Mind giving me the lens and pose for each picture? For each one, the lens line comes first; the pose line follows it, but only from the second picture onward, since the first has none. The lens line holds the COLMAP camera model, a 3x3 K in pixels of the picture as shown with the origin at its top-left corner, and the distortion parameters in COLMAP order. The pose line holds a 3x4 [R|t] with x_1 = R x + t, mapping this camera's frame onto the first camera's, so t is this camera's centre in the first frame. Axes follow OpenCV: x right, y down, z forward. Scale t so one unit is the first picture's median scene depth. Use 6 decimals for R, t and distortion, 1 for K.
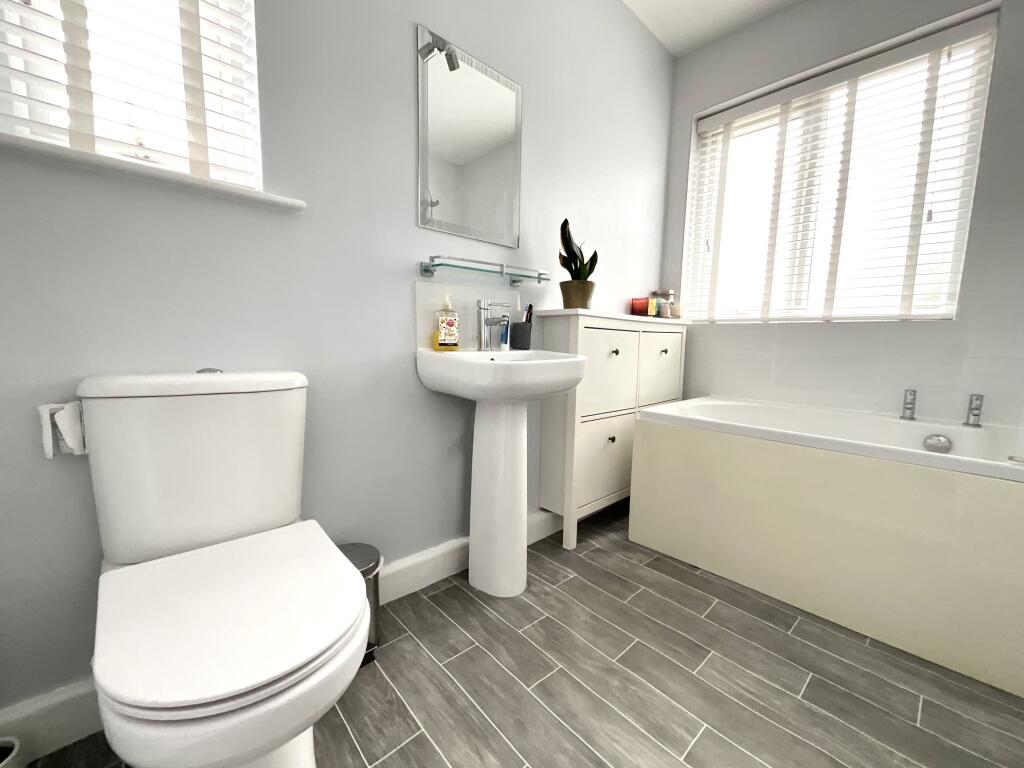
lens RADIAL K [[408.3, 0, 517.4], [0, 408.3, 384.2], [0, 0, 1]] dist [-0.001724, -0.000020]
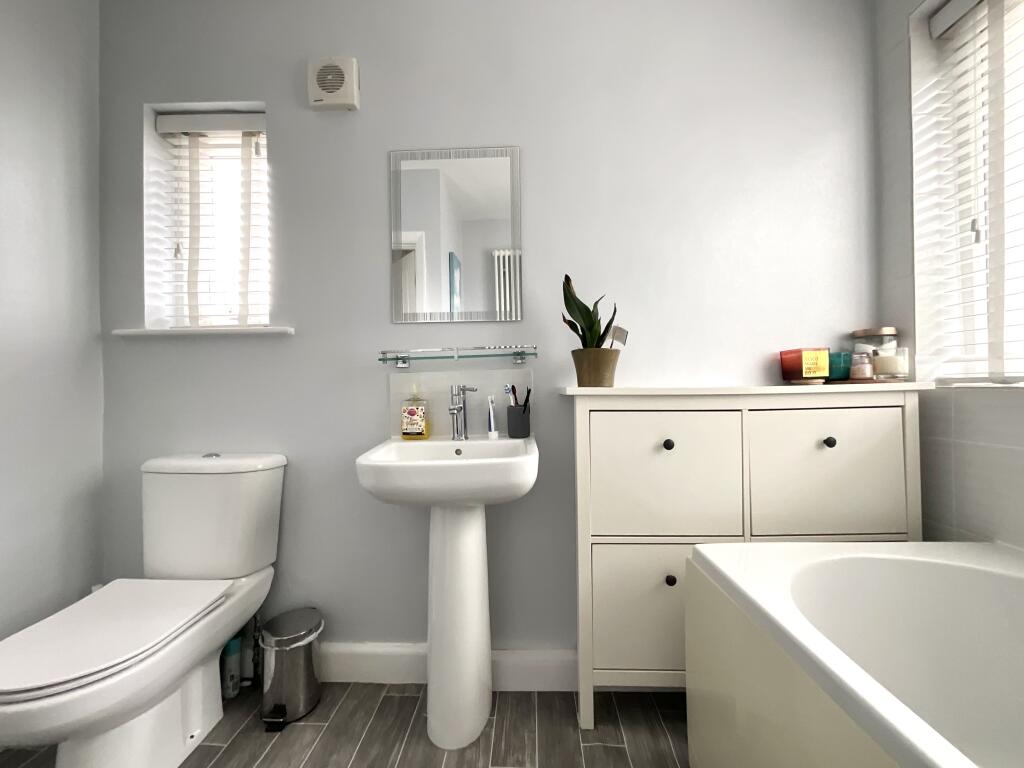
lens RADIAL K [[408.3, 0, 515.6], [0, 408.3, 386.2], [0, 0, 1]] dist [-0.001724, -0.000020]
pose [[0.705454, -0.033932, -0.707943, 0.587064], [-0.049484, 0.994058, -0.096956, -0.105533], [0.707026, 0.103430, 0.699583, 0.390761]]
